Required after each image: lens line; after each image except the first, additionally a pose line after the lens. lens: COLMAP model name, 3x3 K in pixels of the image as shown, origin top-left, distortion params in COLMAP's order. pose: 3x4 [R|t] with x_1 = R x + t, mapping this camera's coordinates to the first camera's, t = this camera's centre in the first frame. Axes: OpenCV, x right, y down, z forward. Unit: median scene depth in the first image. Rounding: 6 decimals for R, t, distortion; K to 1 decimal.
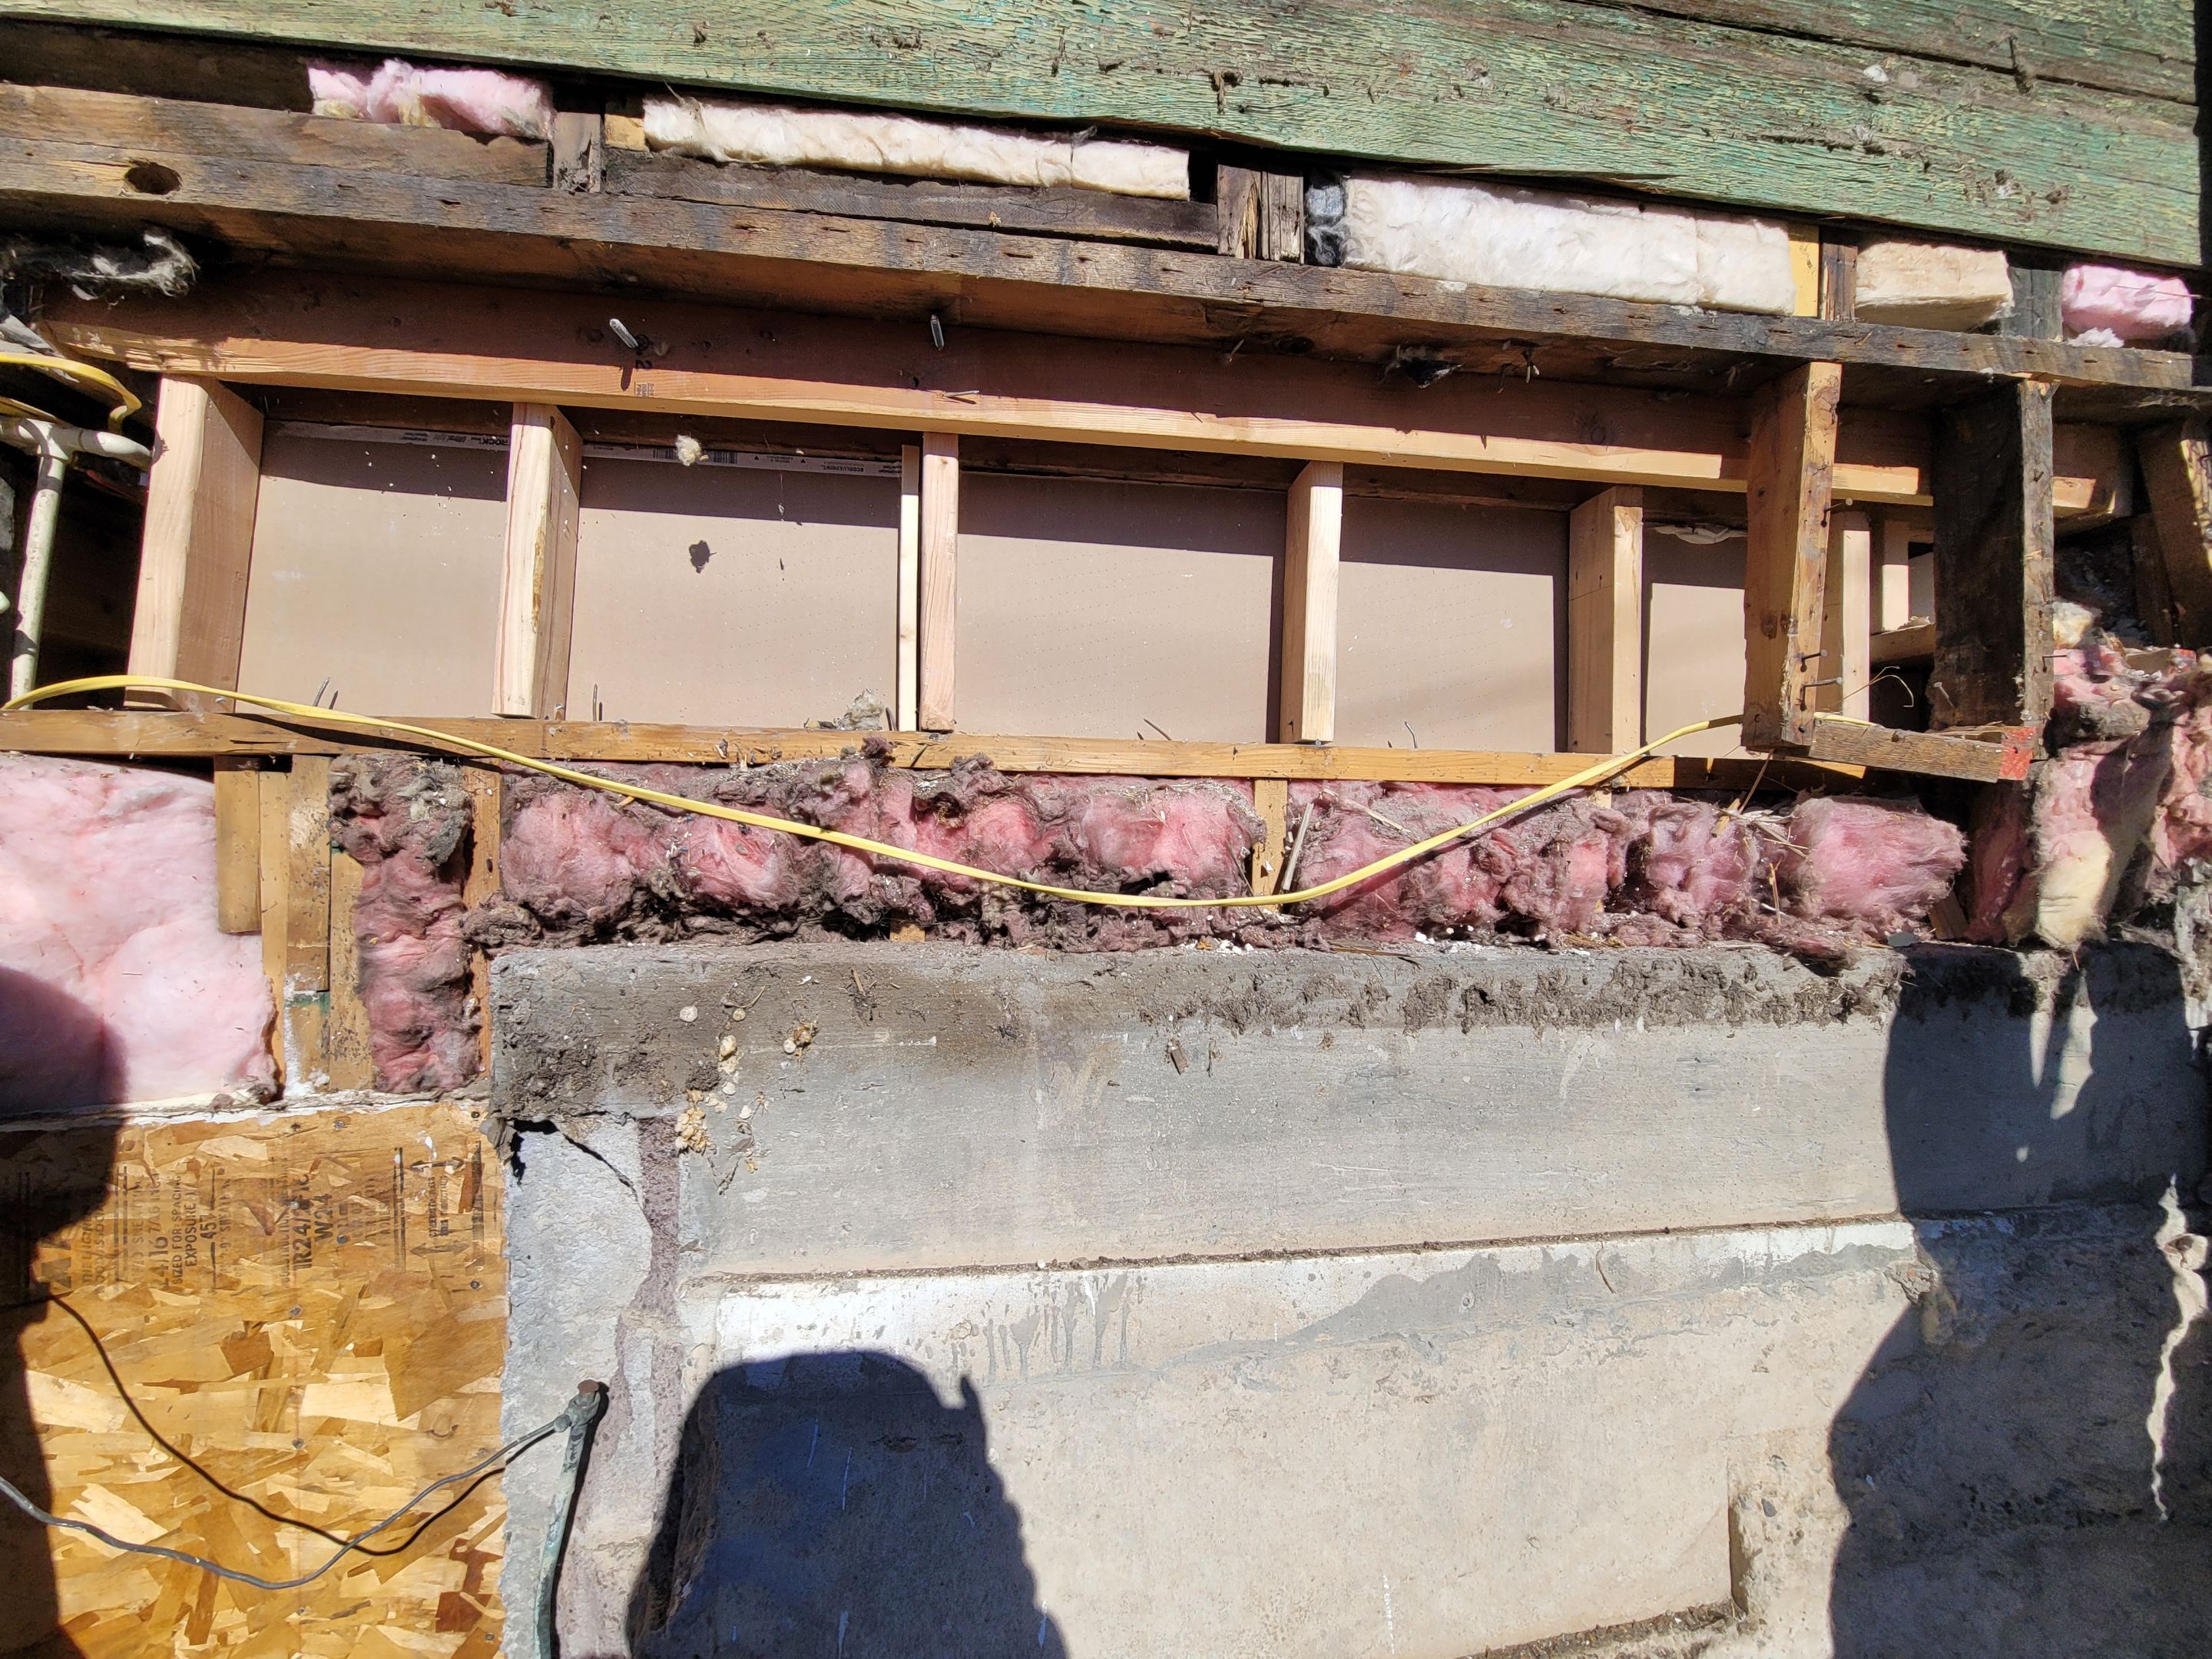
lens RADIAL K [[905.5, 0, 1092.9], [0, 905.5, 841.2], [0, 0, 1]] dist [-0.000001, 0.000064]
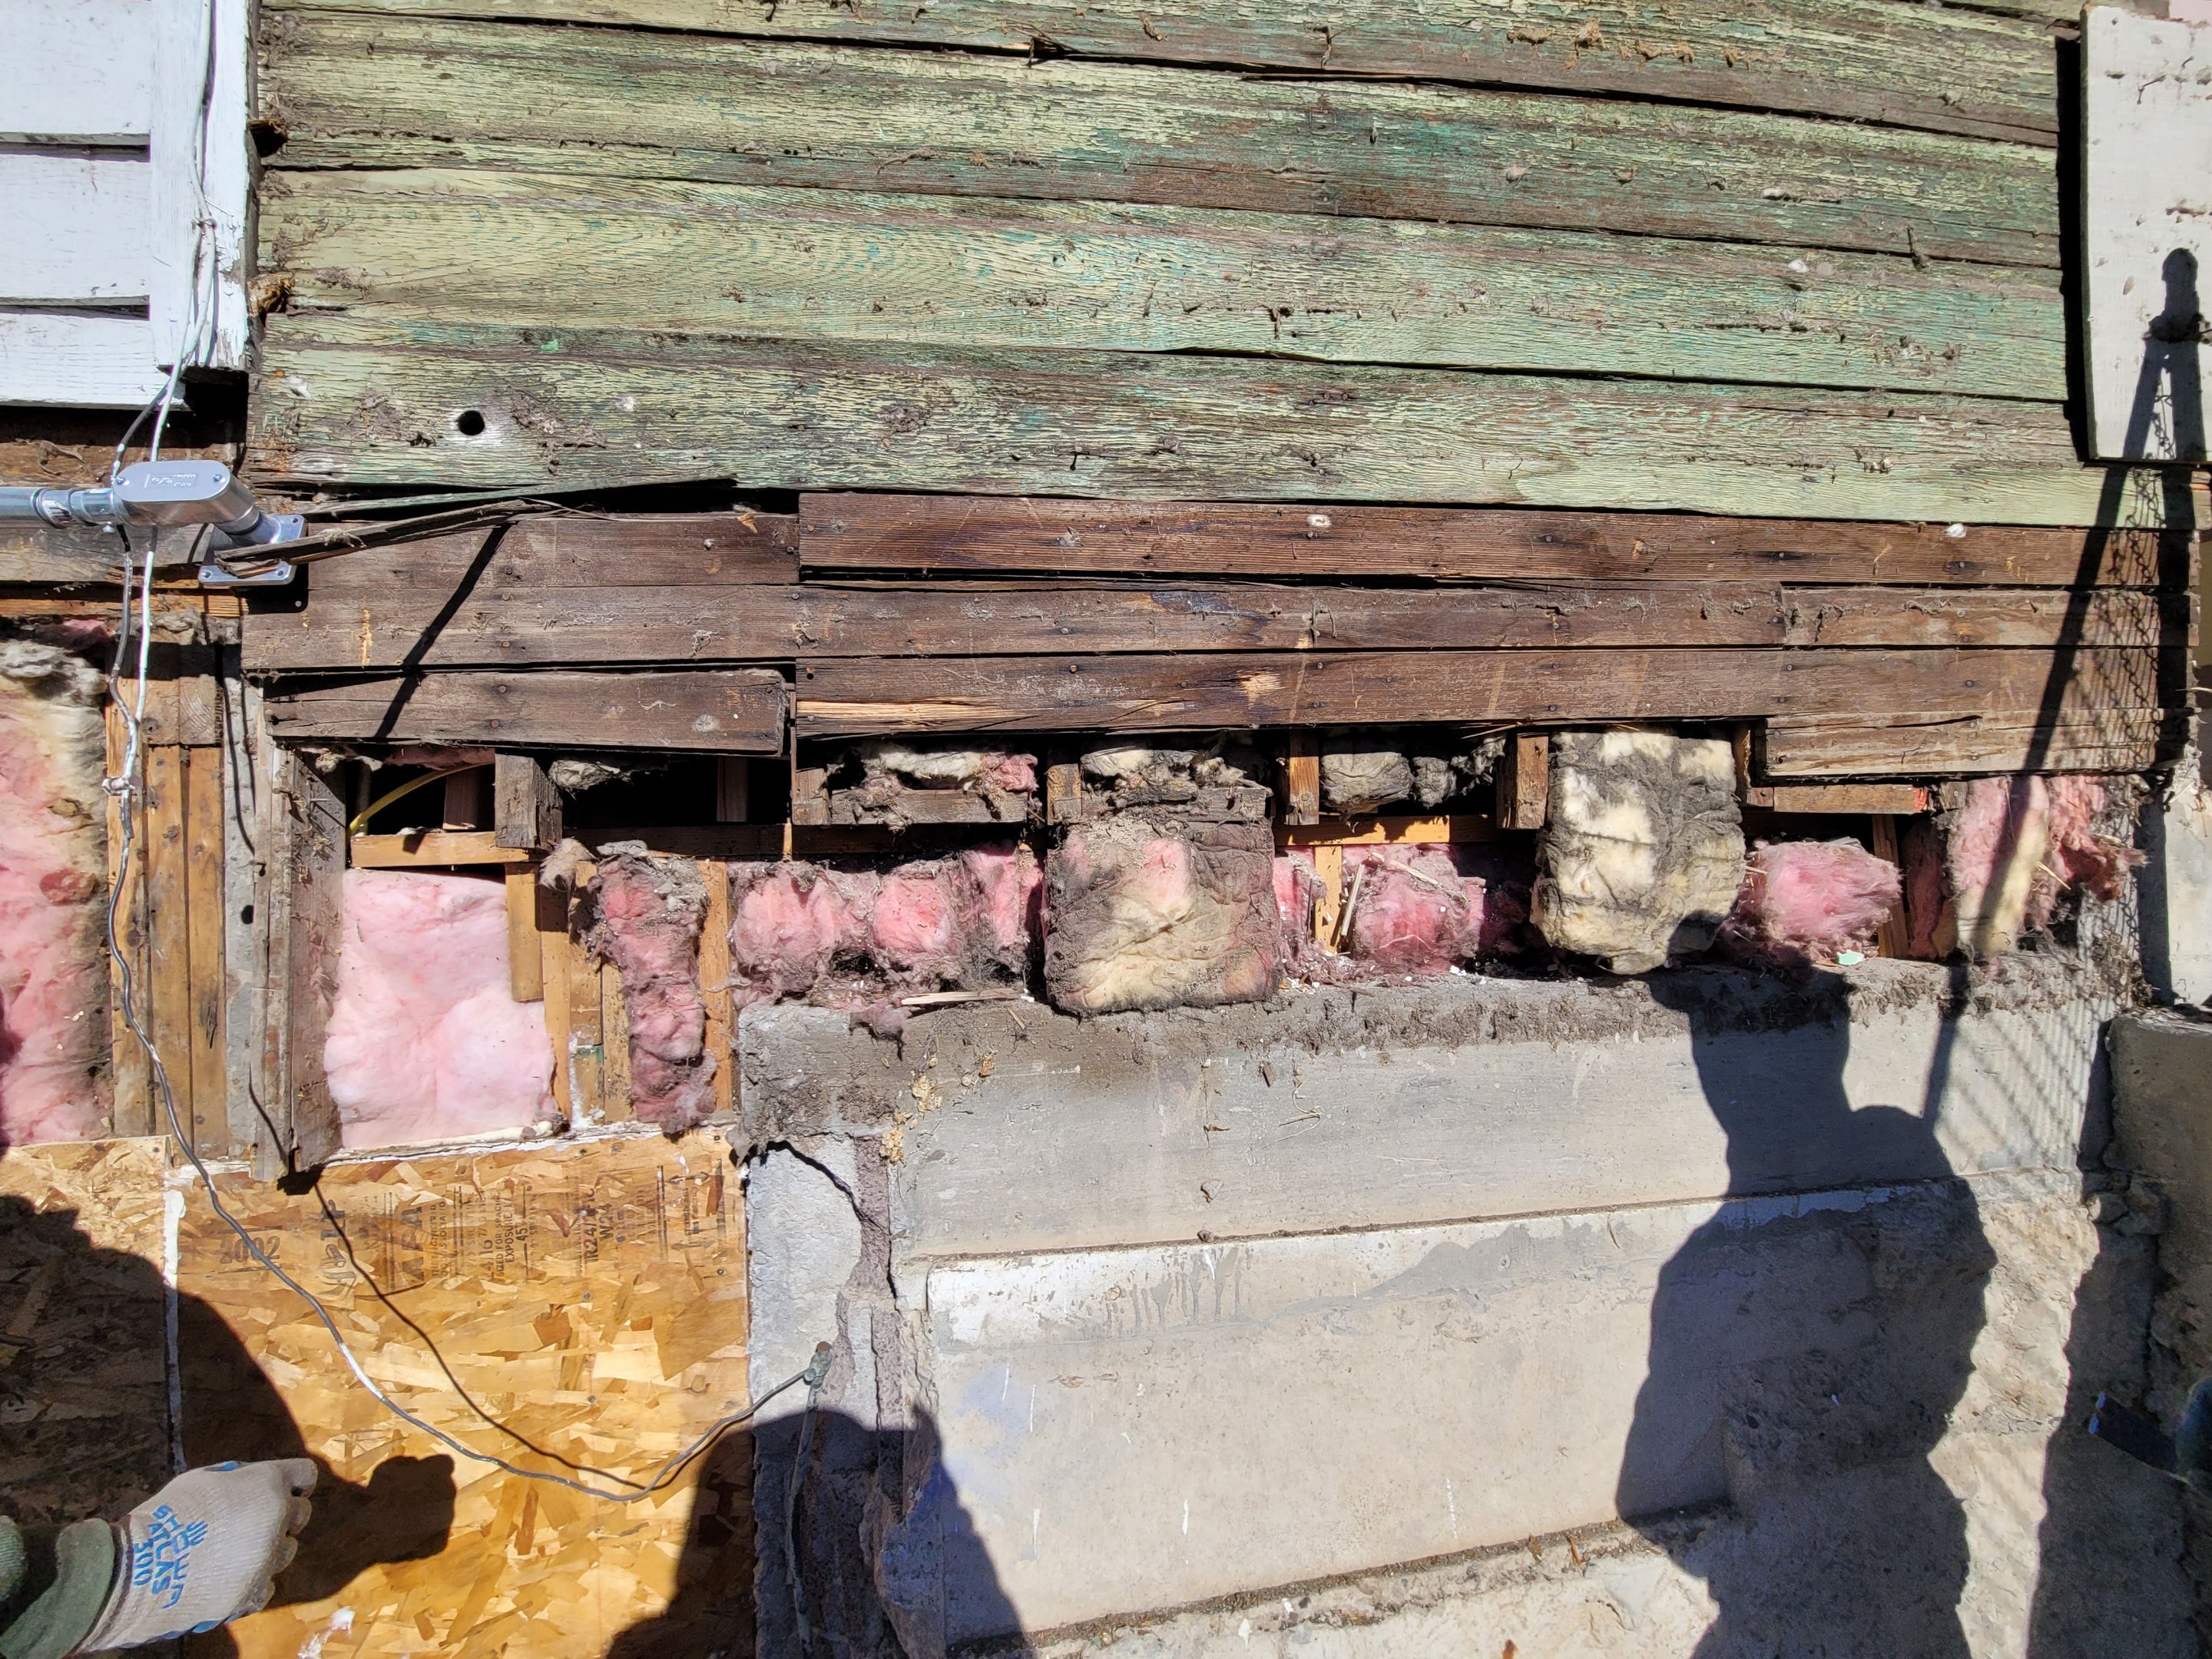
lens RADIAL K [[905.5, 0, 1092.9], [0, 905.5, 841.2], [0, 0, 1]] dist [-0.000001, 0.000064]
pose [[0.999363, -0.034012, -0.010819, -0.127957], [0.033964, 0.999412, -0.004592, -0.093058], [0.010969, 0.004221, 0.999931, -0.274636]]
